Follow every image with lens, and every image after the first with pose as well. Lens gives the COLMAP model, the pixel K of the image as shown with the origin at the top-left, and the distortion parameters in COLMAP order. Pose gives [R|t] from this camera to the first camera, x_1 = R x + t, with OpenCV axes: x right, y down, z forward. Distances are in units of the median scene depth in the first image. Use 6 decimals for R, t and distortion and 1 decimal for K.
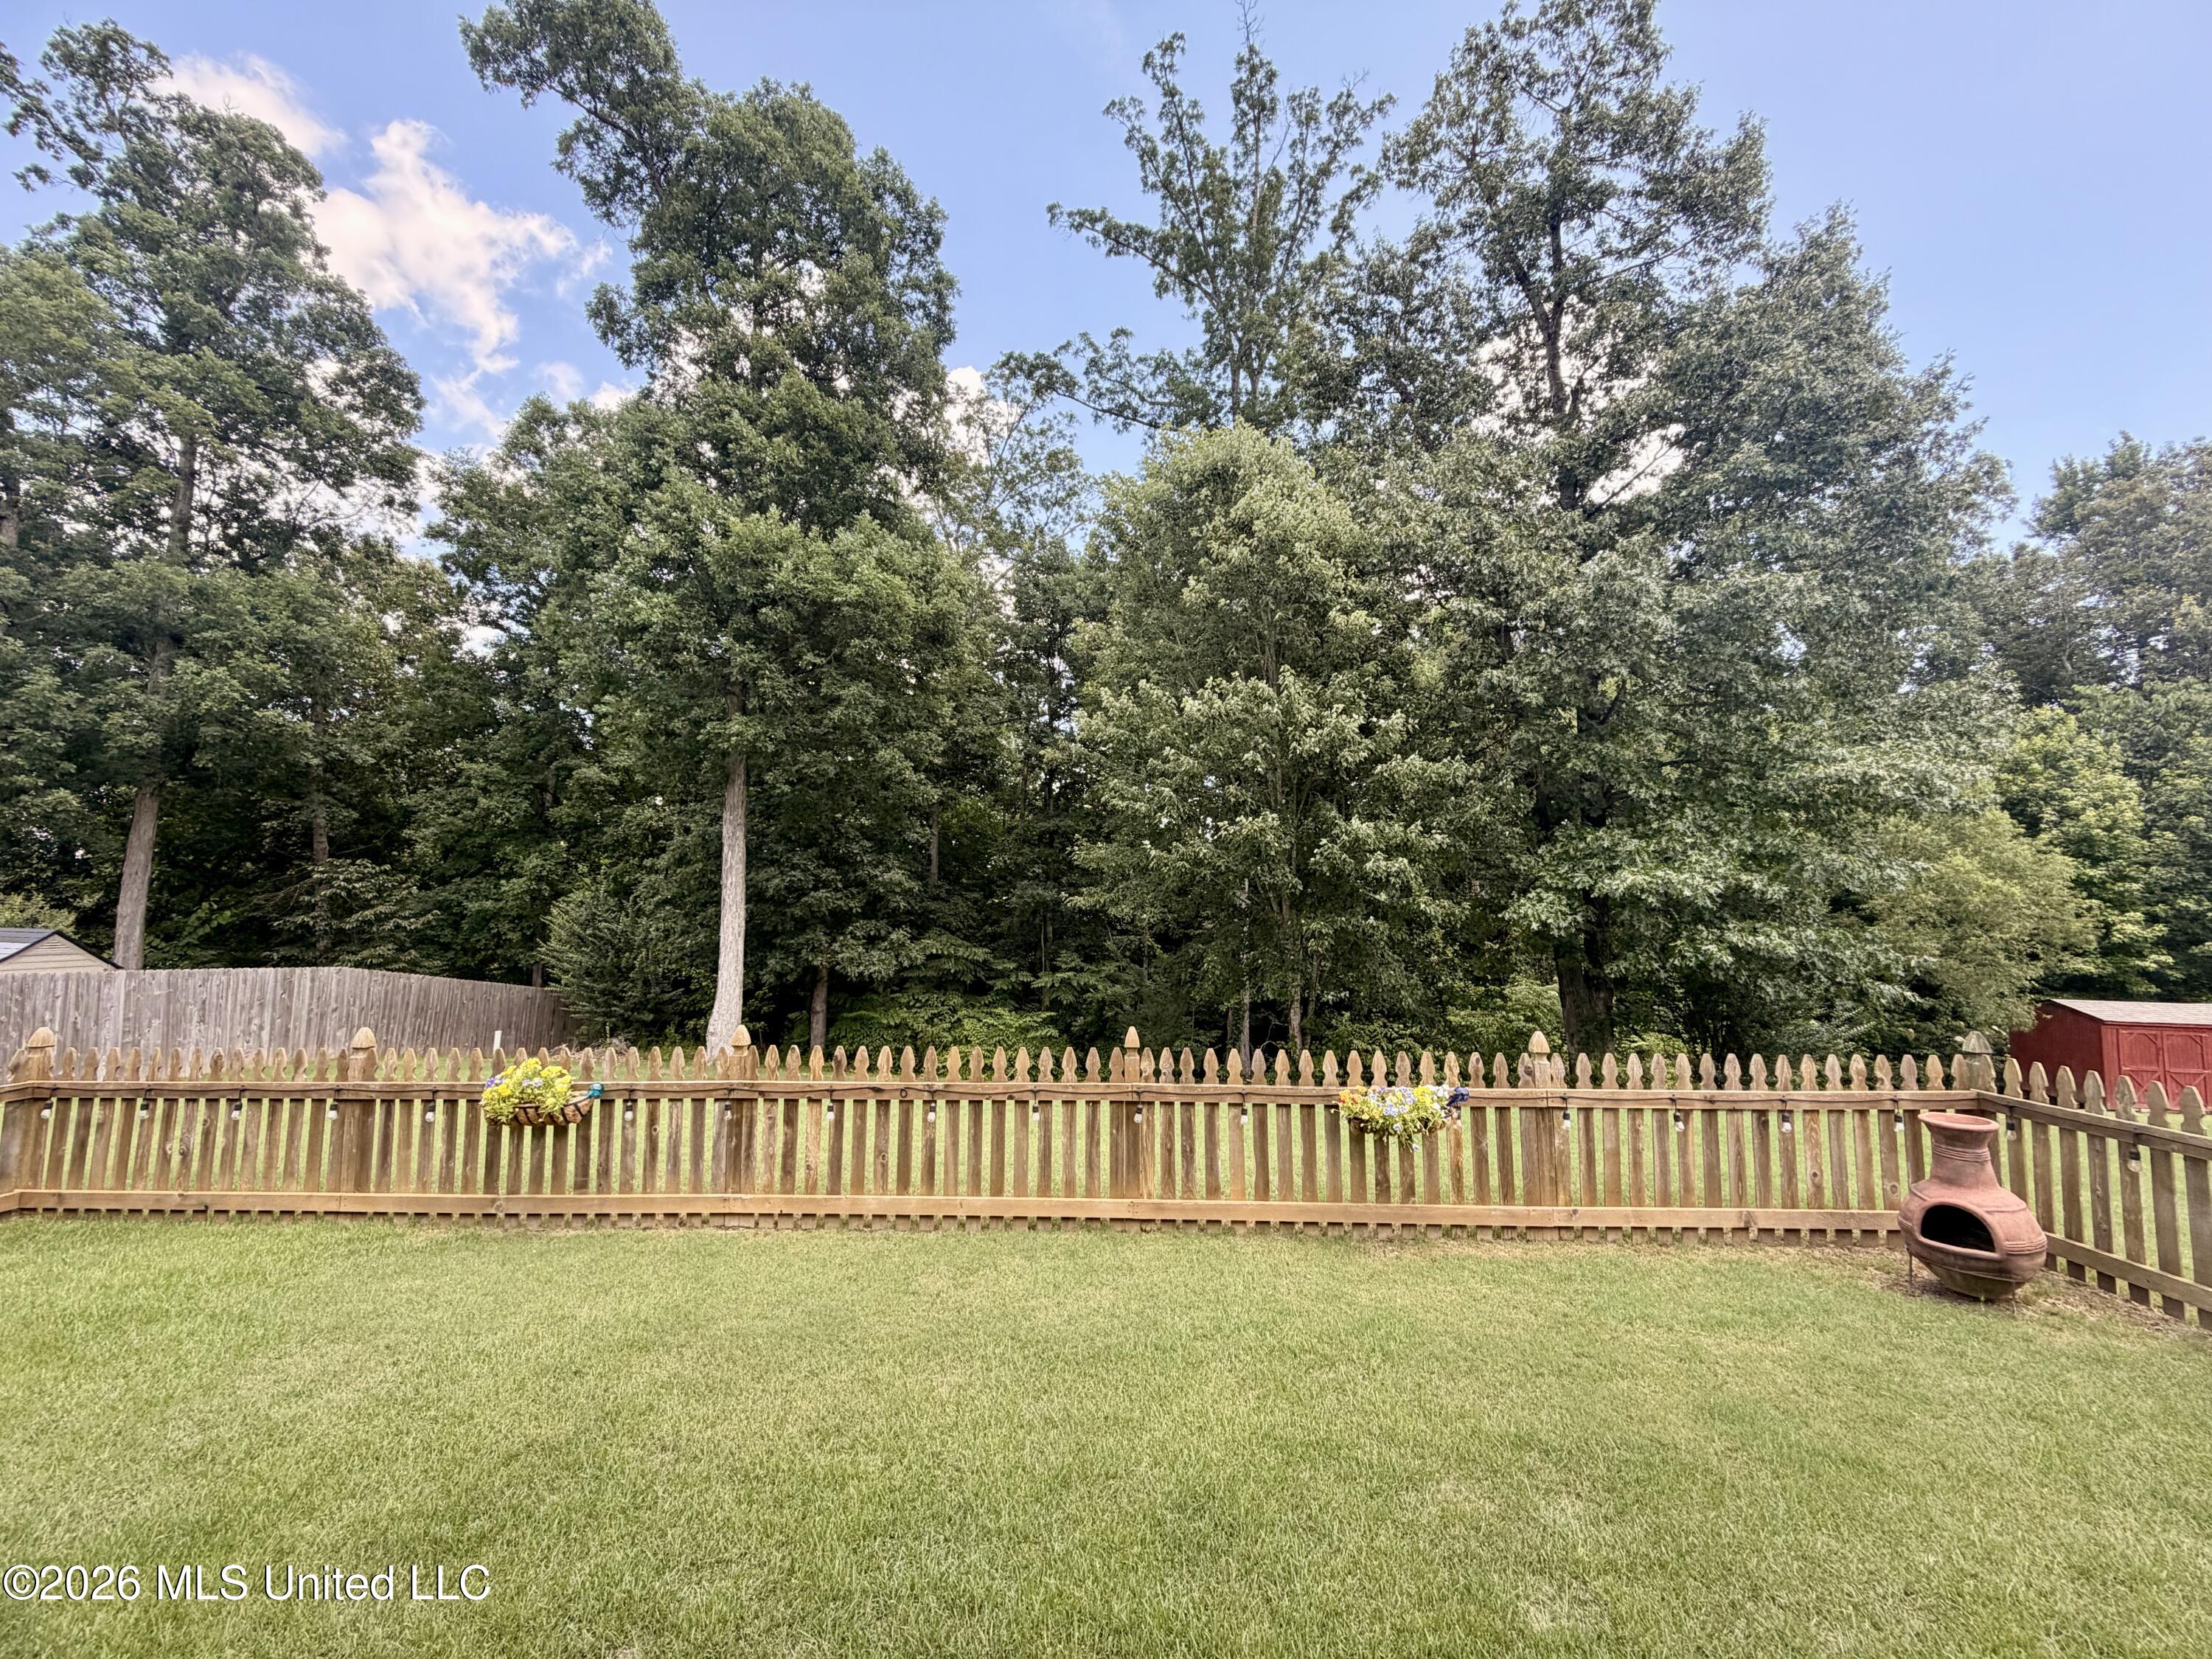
lens RADIAL K [[905.4, 0, 1109.5], [0, 905.4, 833.9], [0, 0, 1]] dist [0.007677, 0.000030]
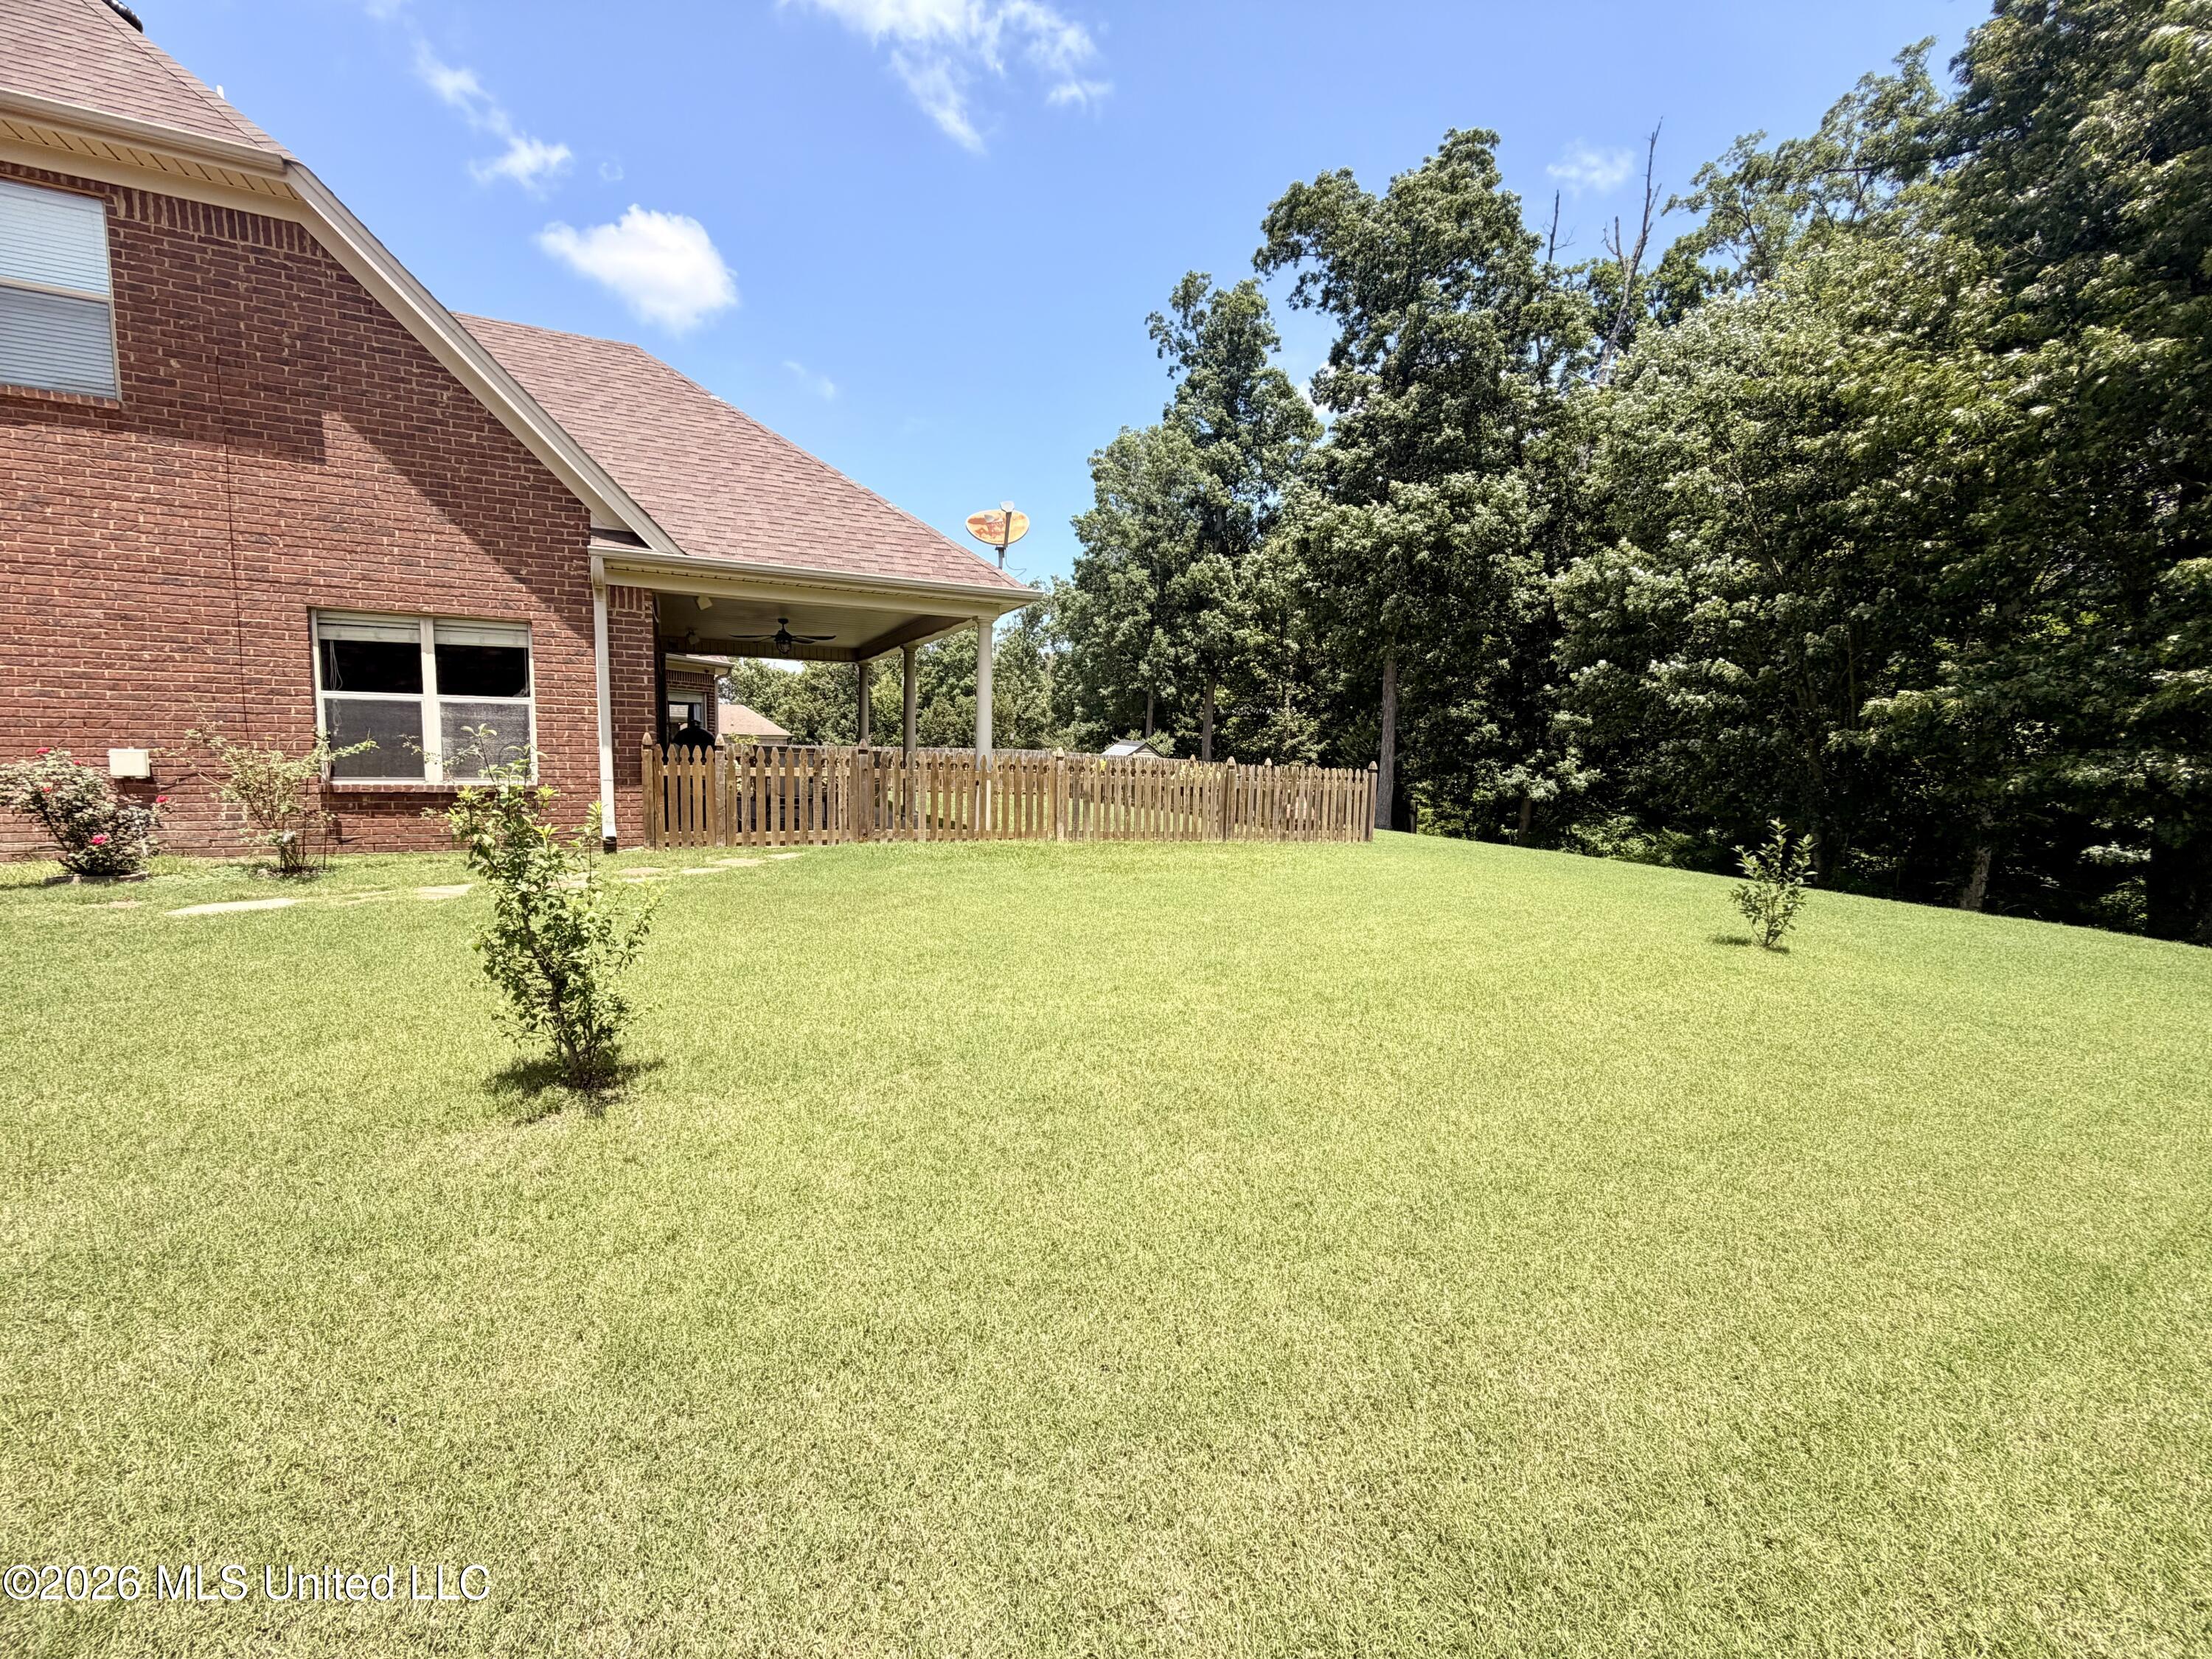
lens RADIAL K [[847.0, 0, 1088.9], [0, 847.0, 824.0], [0, 0, 1]] dist [0.002969, 0.000265]
pose [[0.474868, 0.090212, -0.875421, 0.488099], [0.058980, 0.989234, 0.133934, 0.003384], [0.878078, -0.115233, 0.464435, -0.140857]]
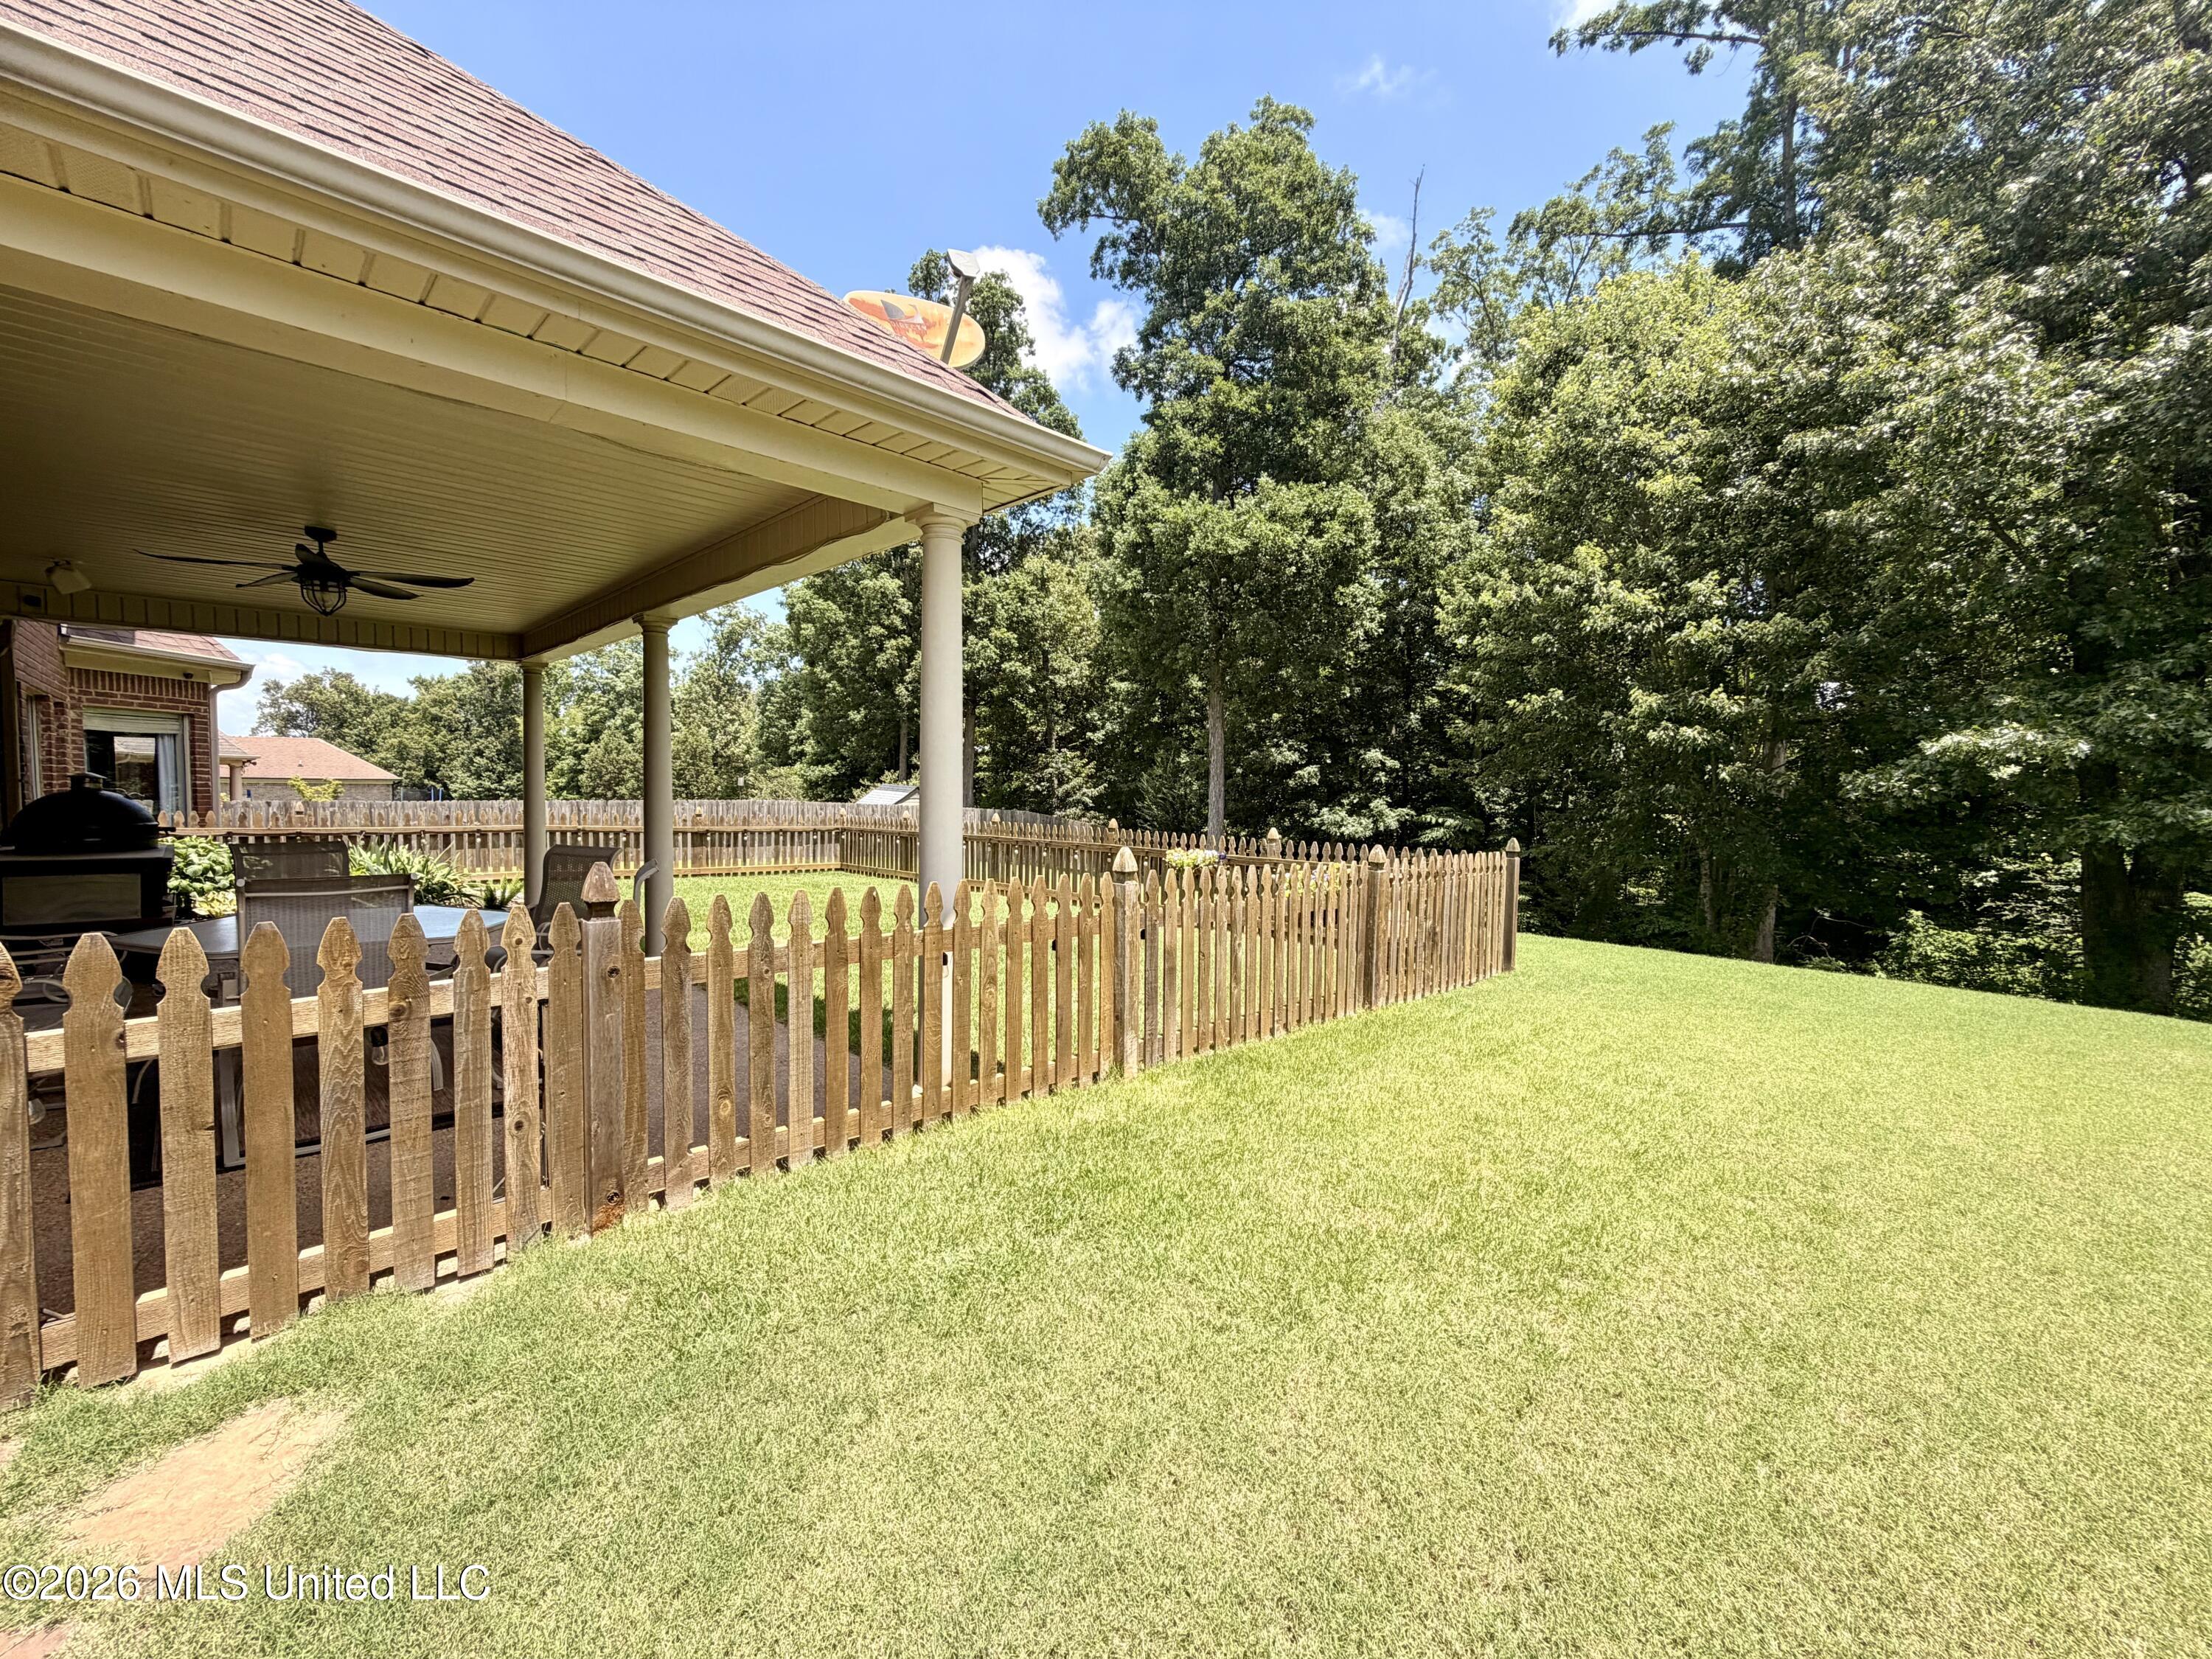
lens RADIAL K [[890.8, 0, 1105.3], [0, 890.8, 842.3], [0, 0, 1]] dist [-0.001929, -0.000090]
pose [[0.735388, 0.047439, -0.675984, 0.289568], [0.050545, 0.990928, 0.124528, -0.001028], [0.675759, -0.125745, 0.726319, -0.100218]]
